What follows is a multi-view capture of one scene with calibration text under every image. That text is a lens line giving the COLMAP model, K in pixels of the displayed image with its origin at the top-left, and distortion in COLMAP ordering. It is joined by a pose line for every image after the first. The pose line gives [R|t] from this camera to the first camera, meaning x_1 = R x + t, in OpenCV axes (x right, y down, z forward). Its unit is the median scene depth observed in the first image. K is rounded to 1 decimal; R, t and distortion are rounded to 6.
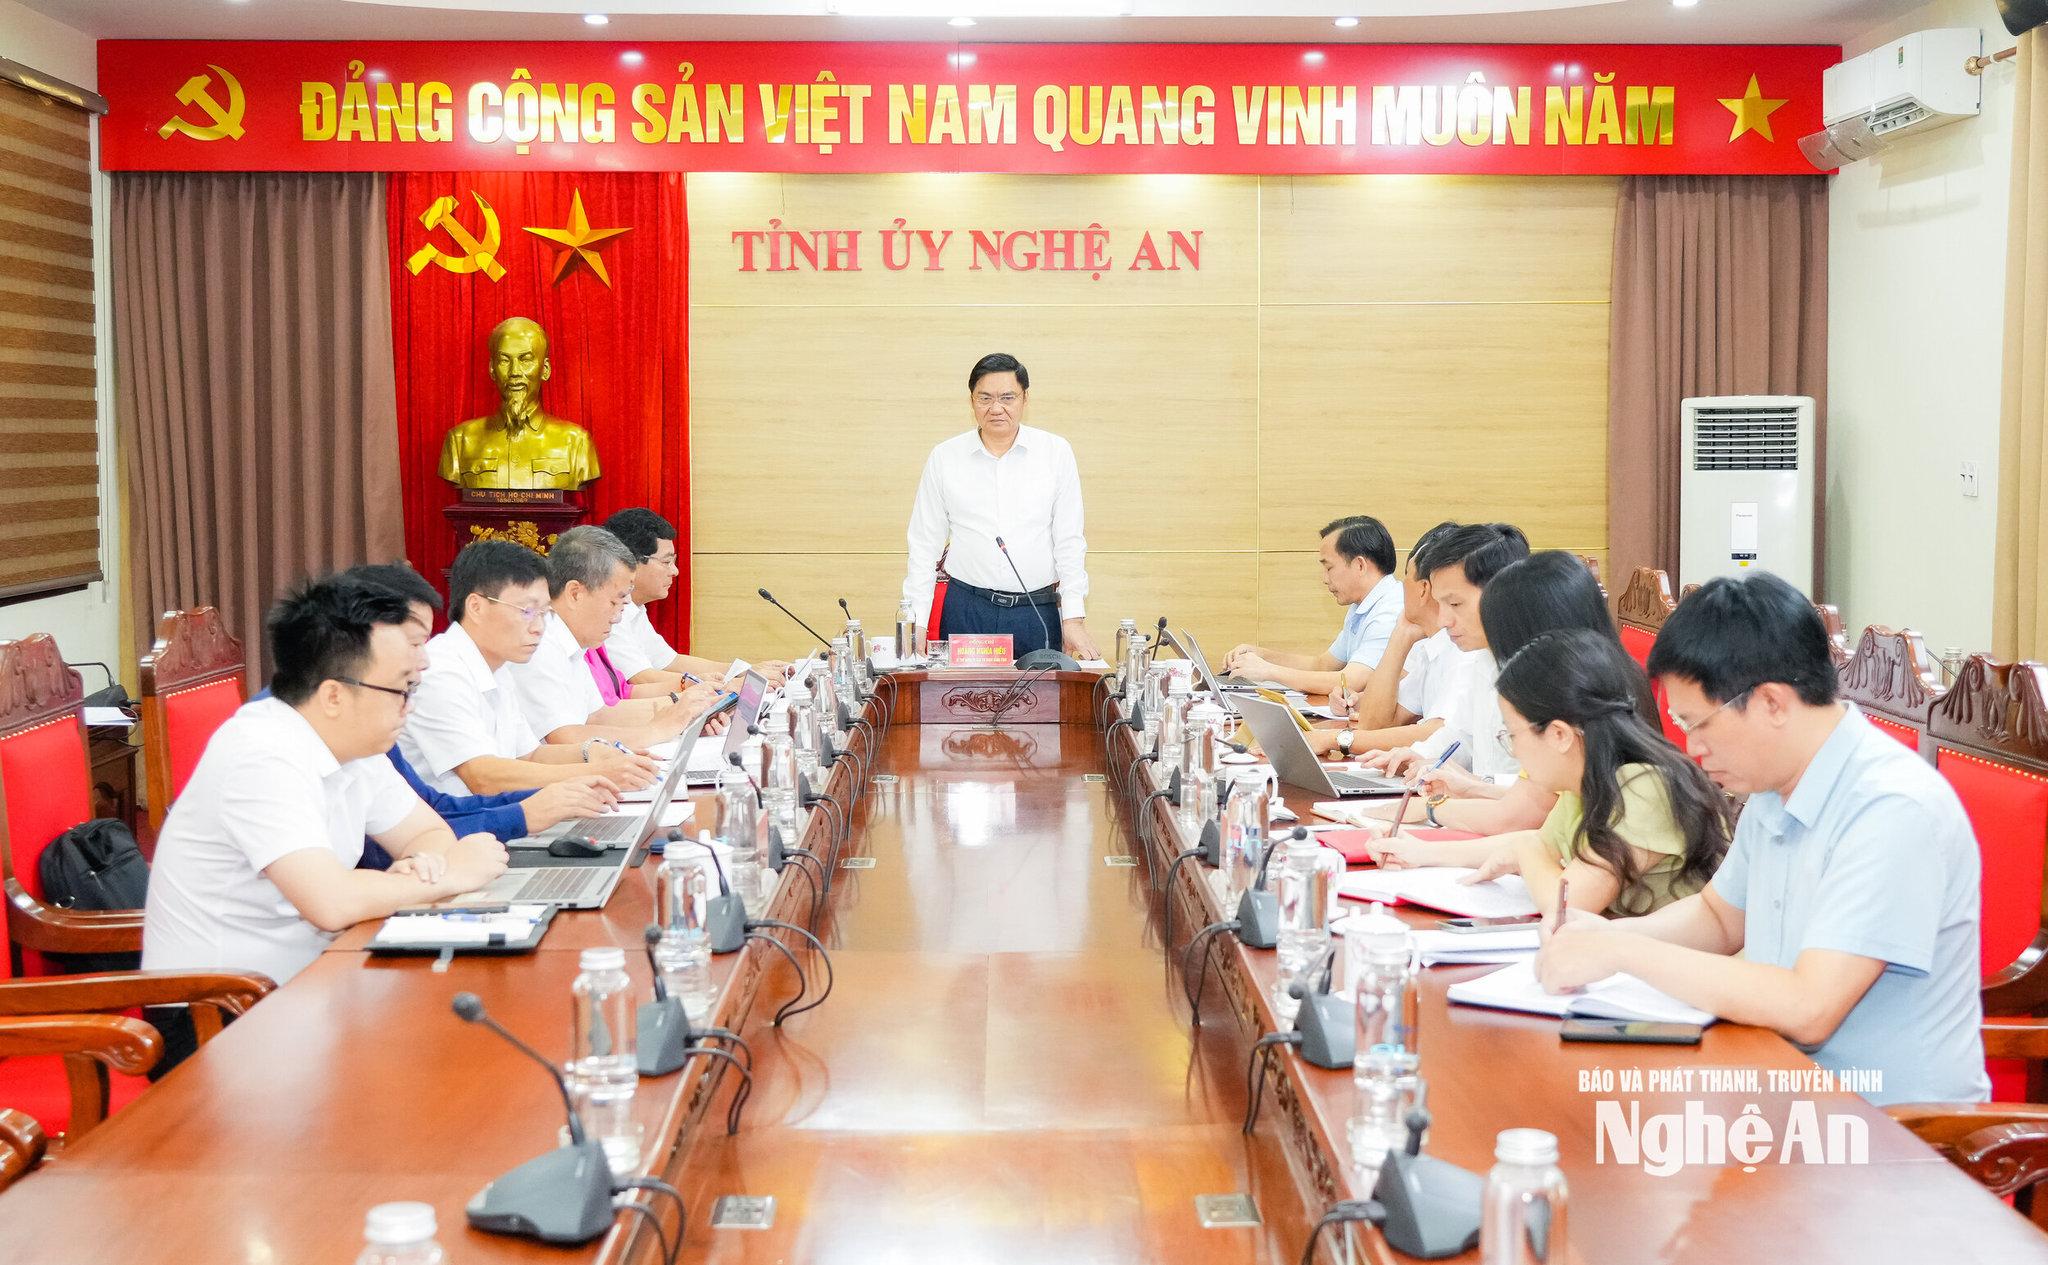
lens RADIAL K [[2640.5, 0, 1026.4], [0, 2640.5, 631.2], [0, 0, 1]] dist [-0.019249, 0.000000]
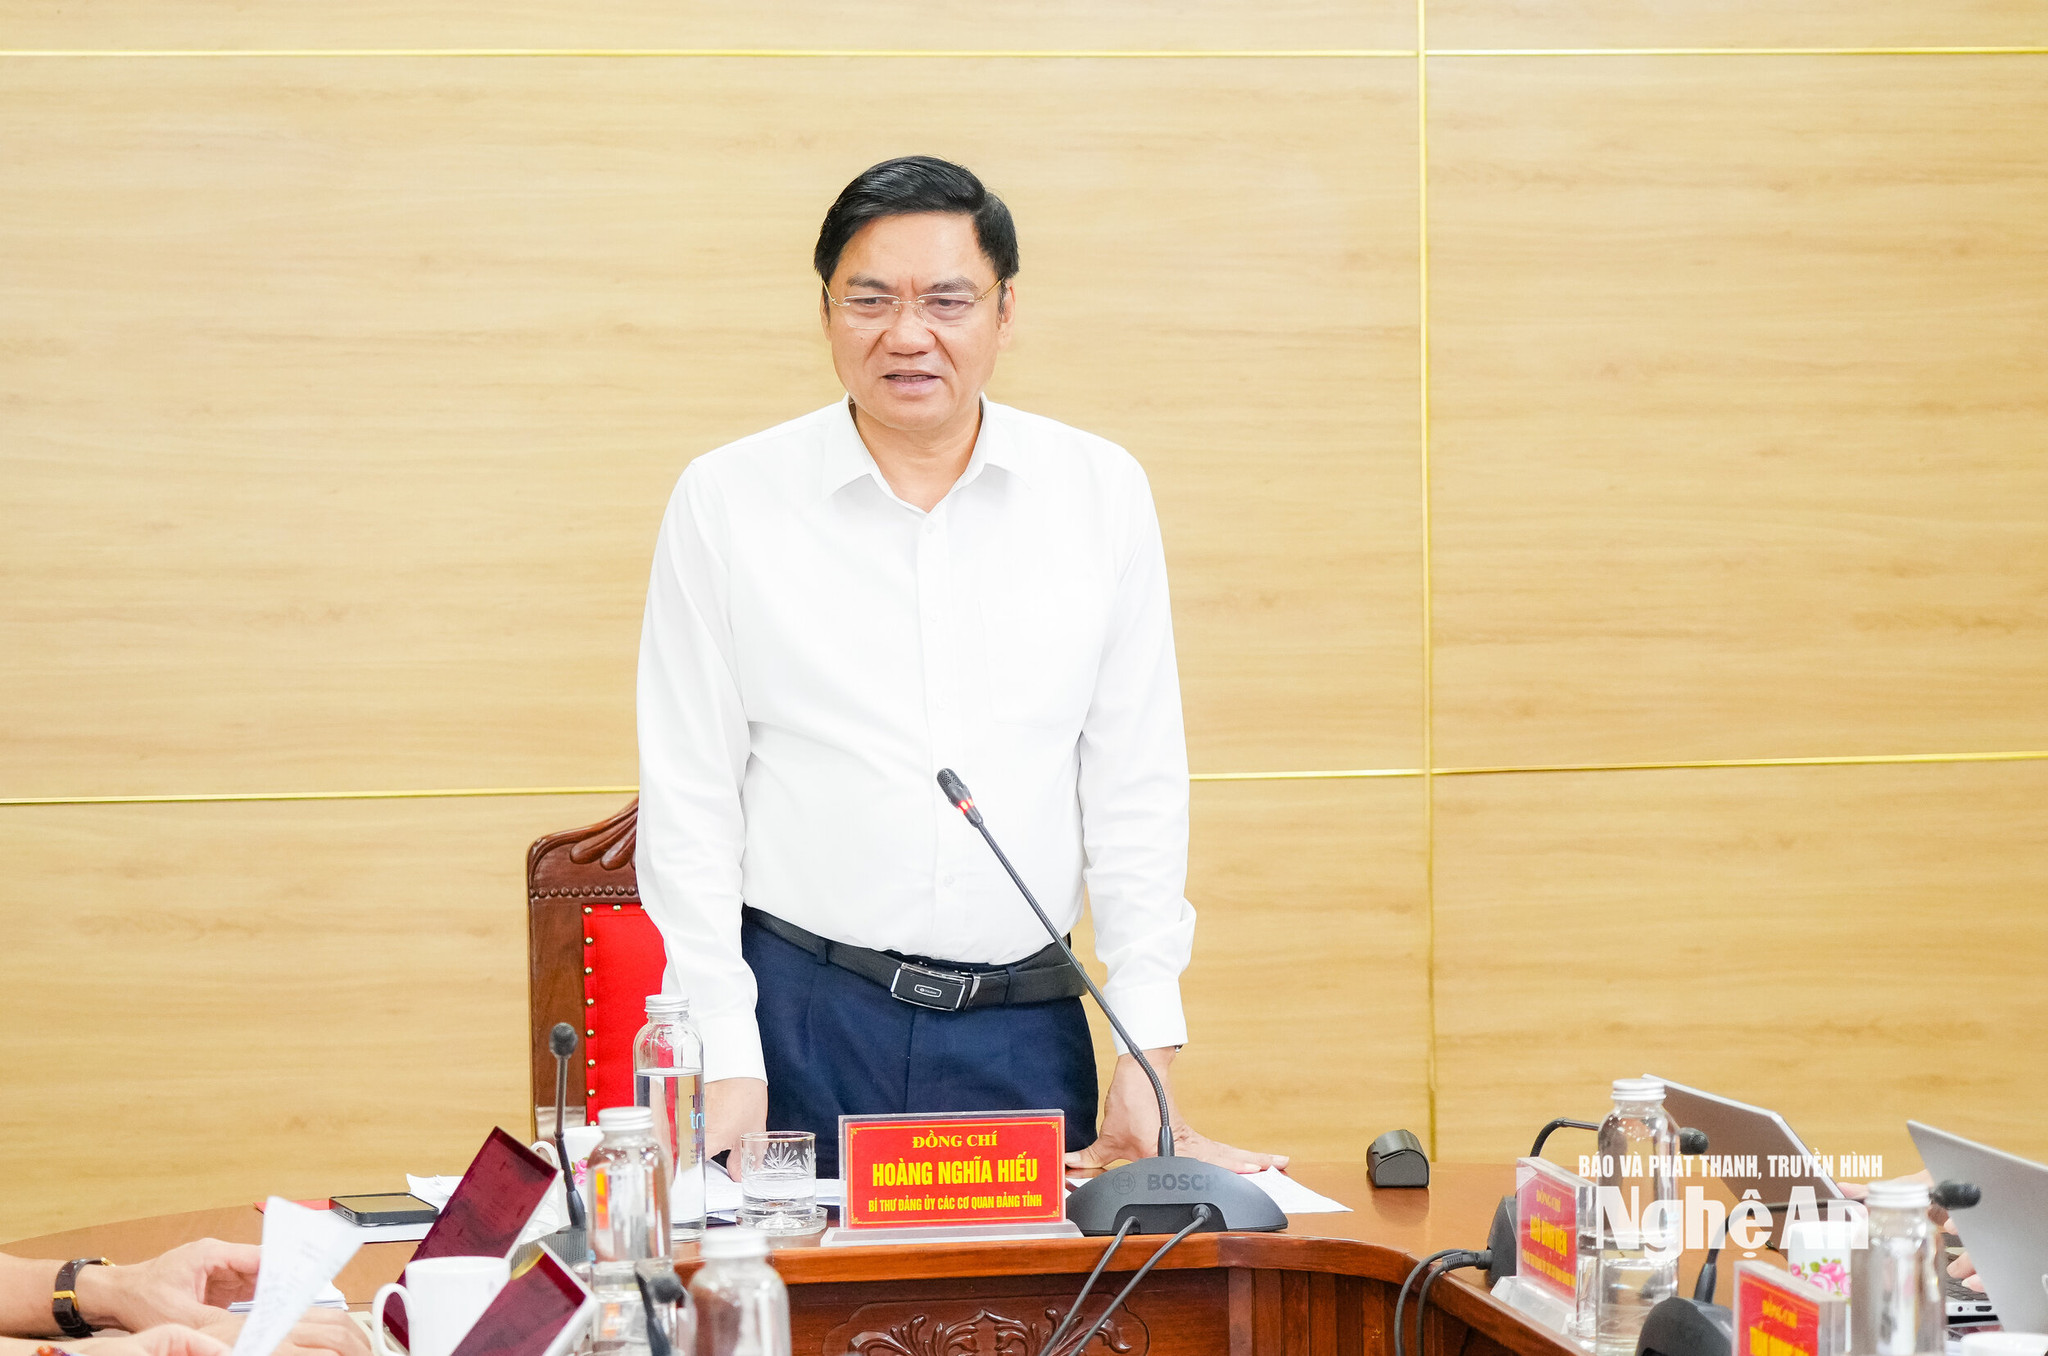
lens RADIAL K [[5390.7, 0, 1022.3], [0, 5390.7, 678.9], [0, 0, 1]] dist [0.048255, 0.000000]
pose [[0.988200, -0.014726, 0.152461, -0.071297], [0.019774, 0.999303, -0.031648, -0.021399], [-0.151888, 0.034289, 0.987803, 0.317717]]
